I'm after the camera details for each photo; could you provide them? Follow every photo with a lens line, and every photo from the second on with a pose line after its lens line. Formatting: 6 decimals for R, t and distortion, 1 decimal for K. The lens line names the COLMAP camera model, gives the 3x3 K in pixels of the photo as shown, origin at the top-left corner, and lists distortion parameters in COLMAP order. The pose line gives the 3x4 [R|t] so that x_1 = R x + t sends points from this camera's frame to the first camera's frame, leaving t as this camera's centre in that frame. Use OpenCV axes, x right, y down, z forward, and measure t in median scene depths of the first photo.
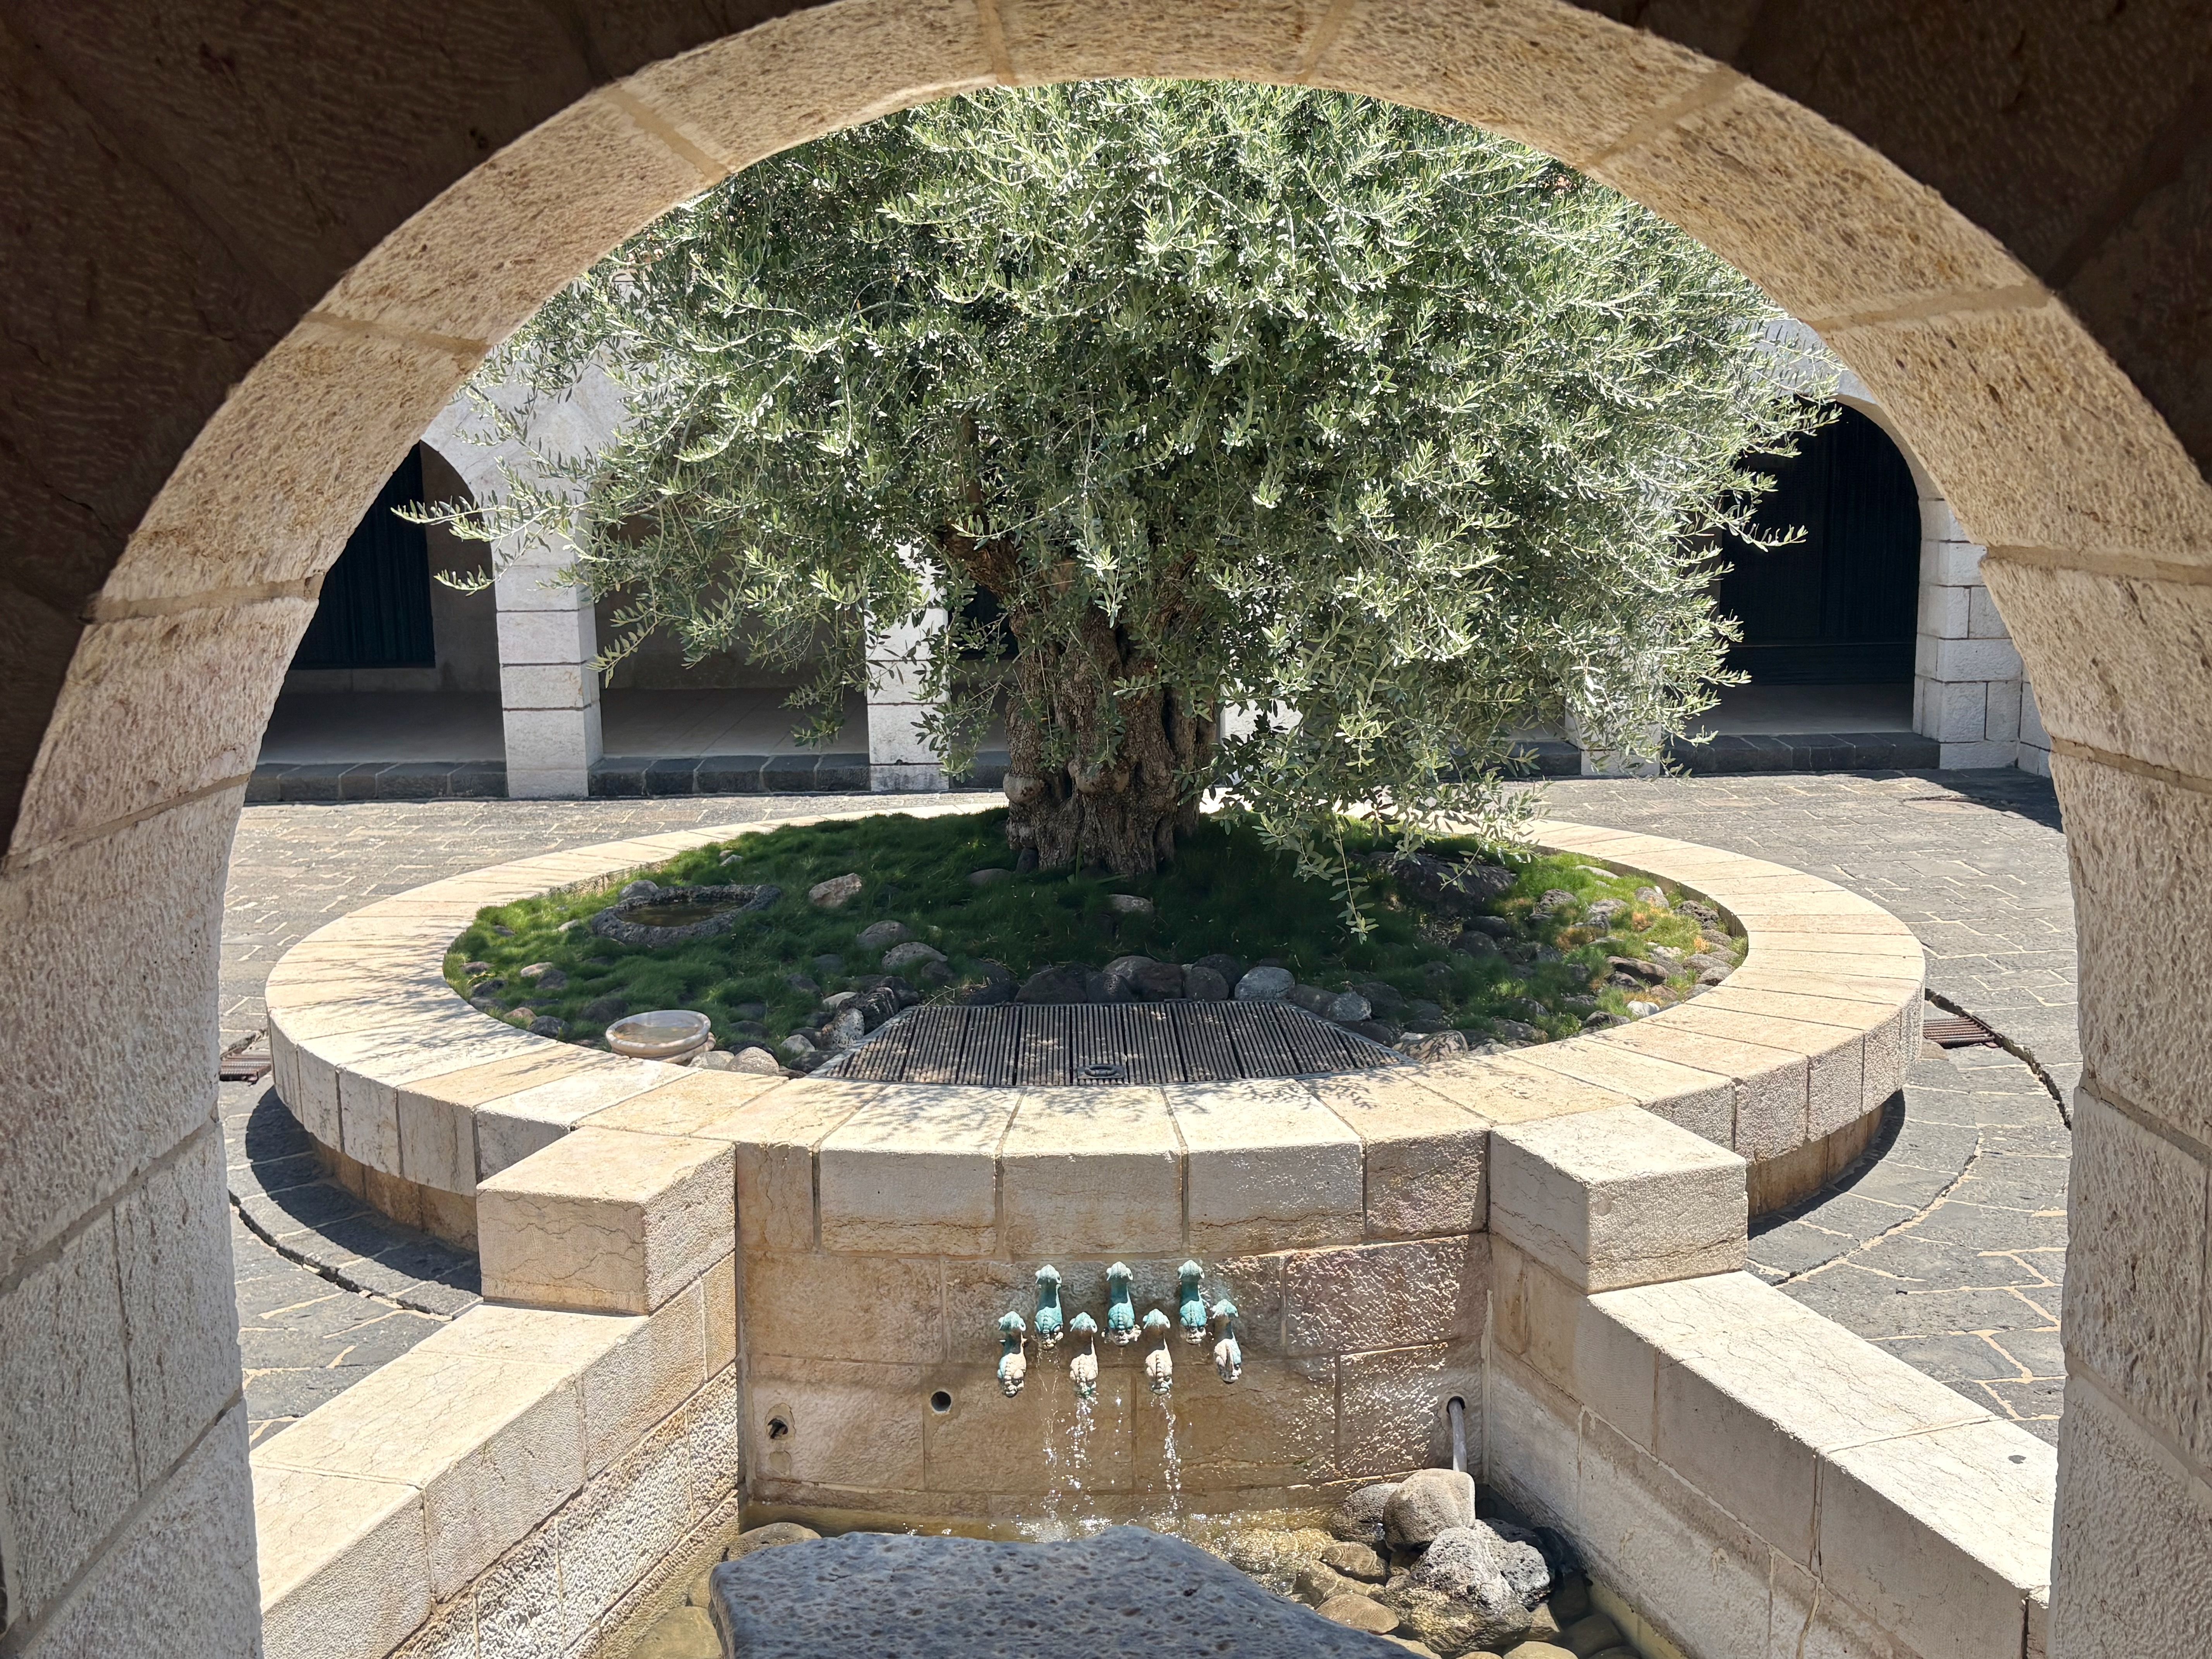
lens RADIAL K [[2244.2, 0, 1106.2], [0, 2244.2, 829.9], [0, 0, 1]] dist [0.004284, 0.000000]
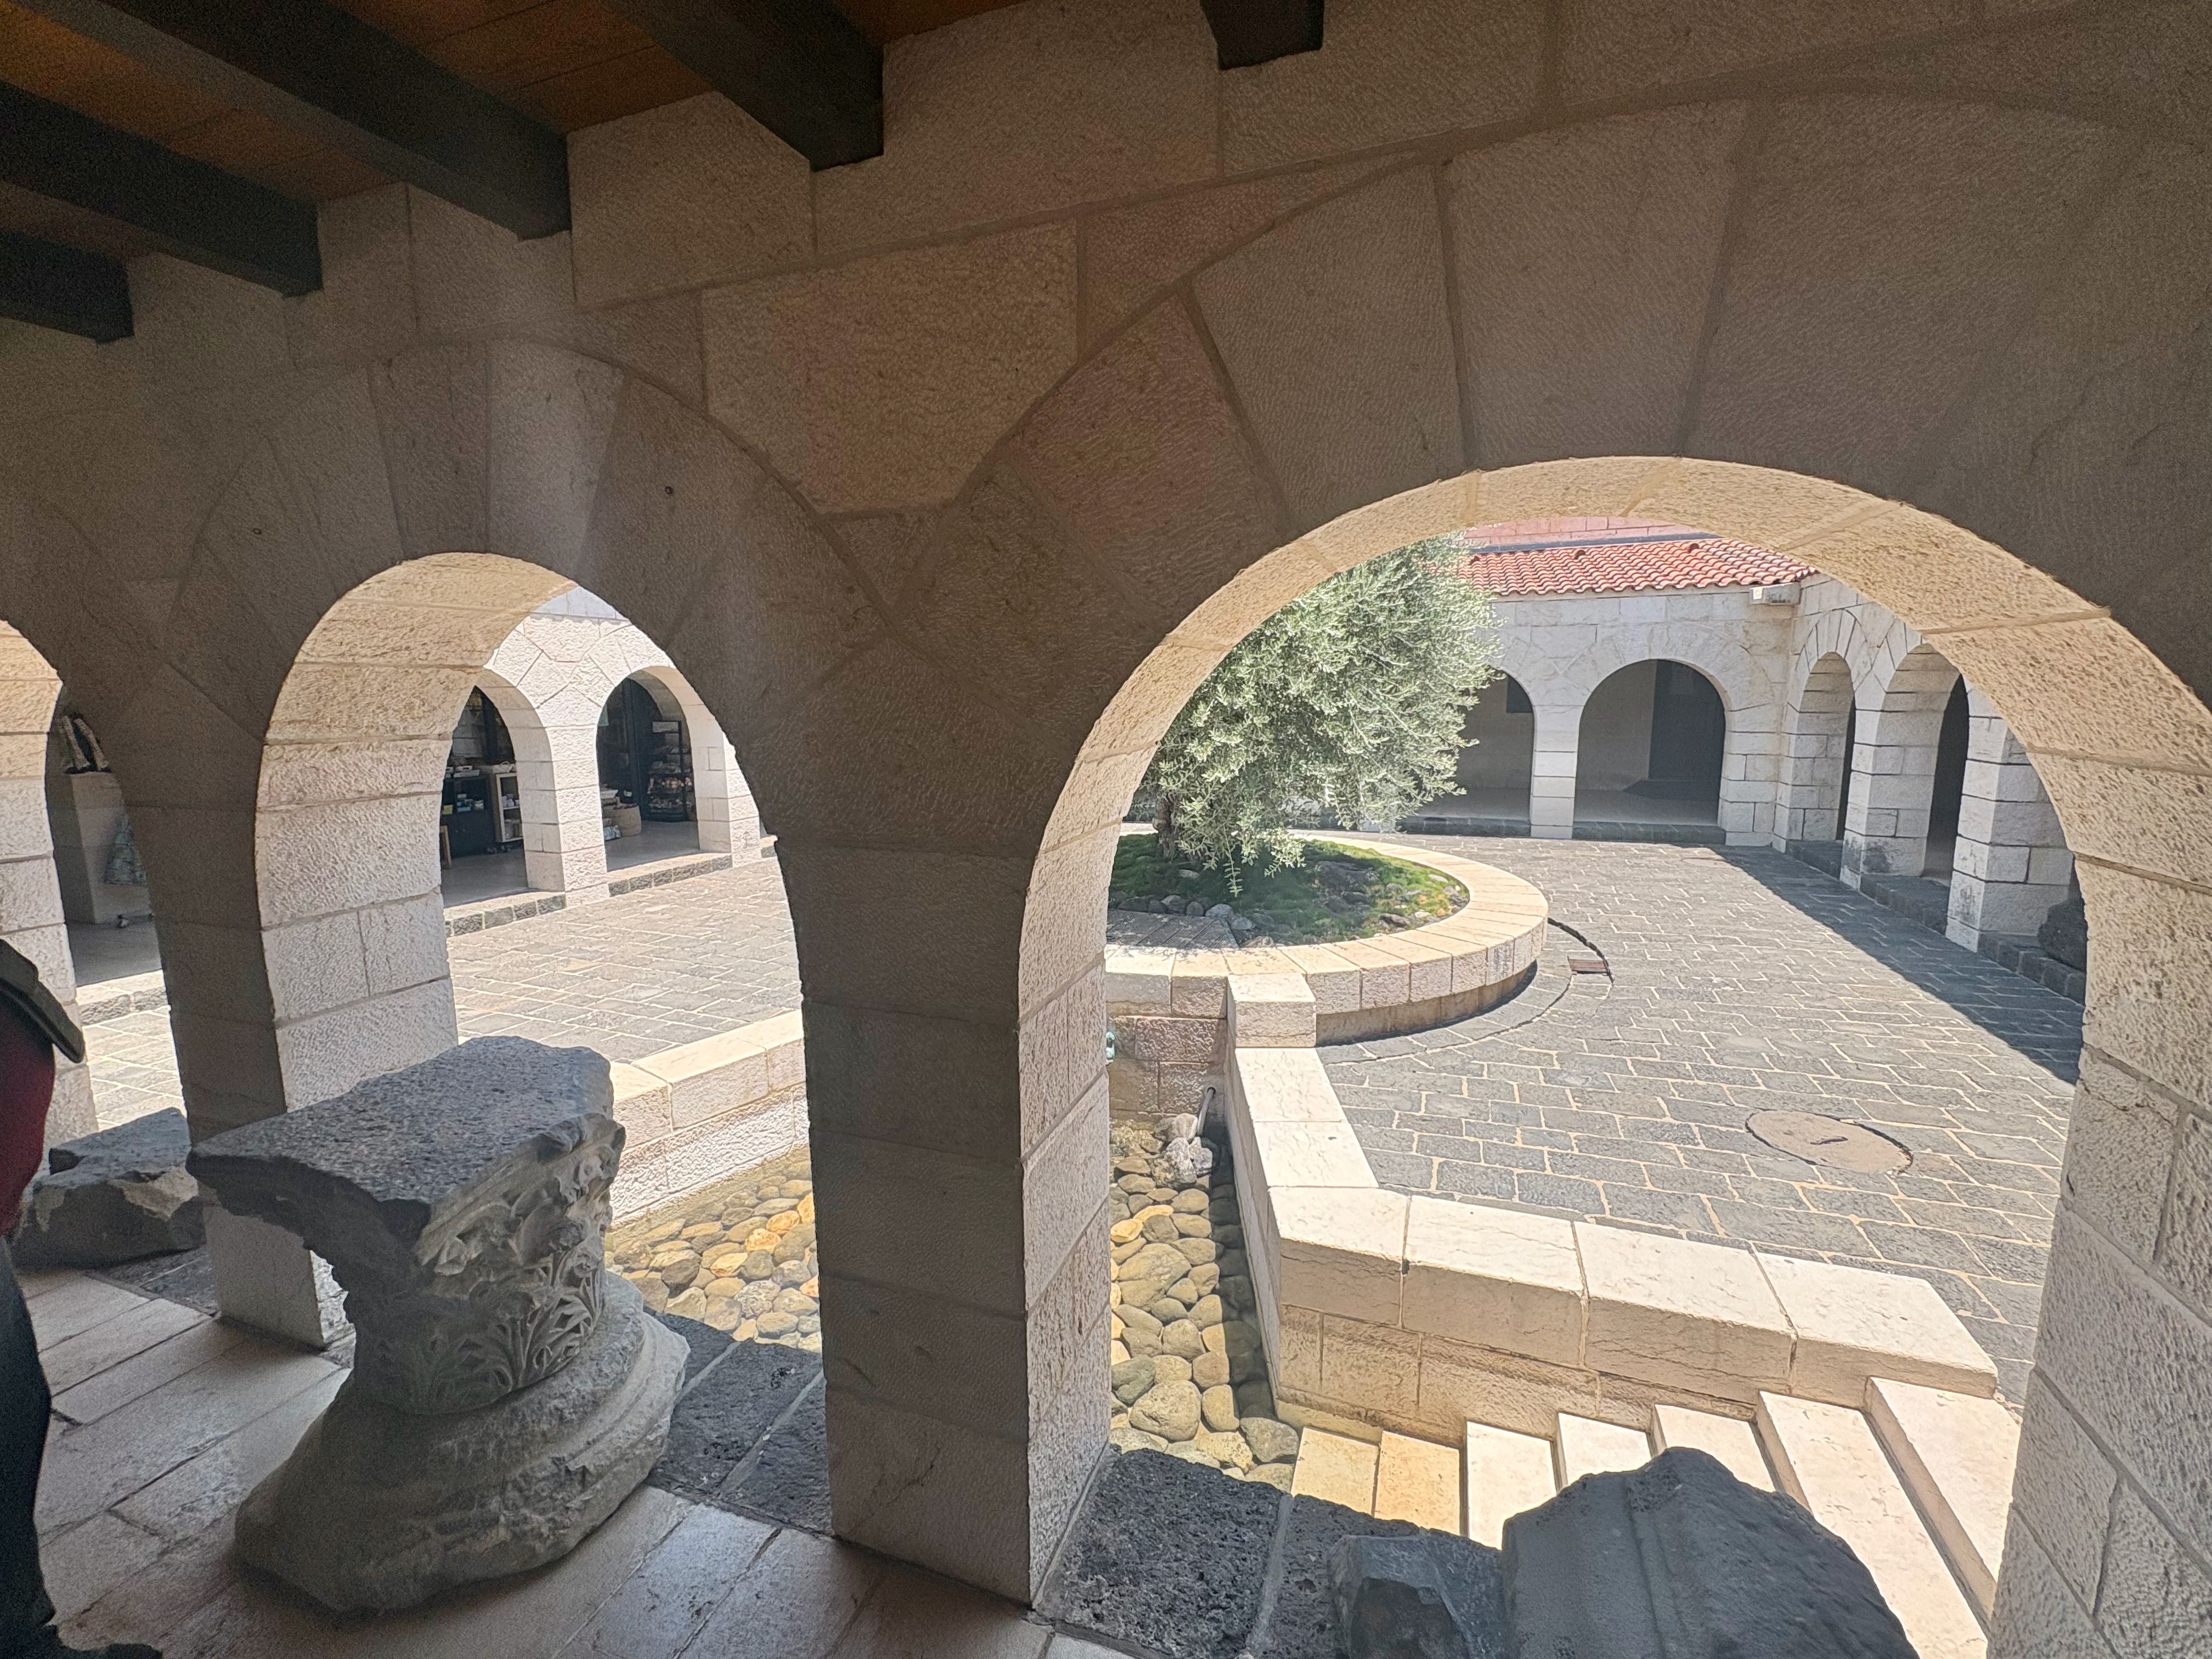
lens RADIAL K [[947.0, 0, 1105.8], [0, 947.0, 828.4], [0, 0, 1]] dist [0.000260, 0.000011]
pose [[0.932757, 0.057683, -0.355862, 0.393978], [-0.062610, 0.998035, -0.002333, -0.012318], [0.355028, 0.024457, 0.934536, 0.013385]]
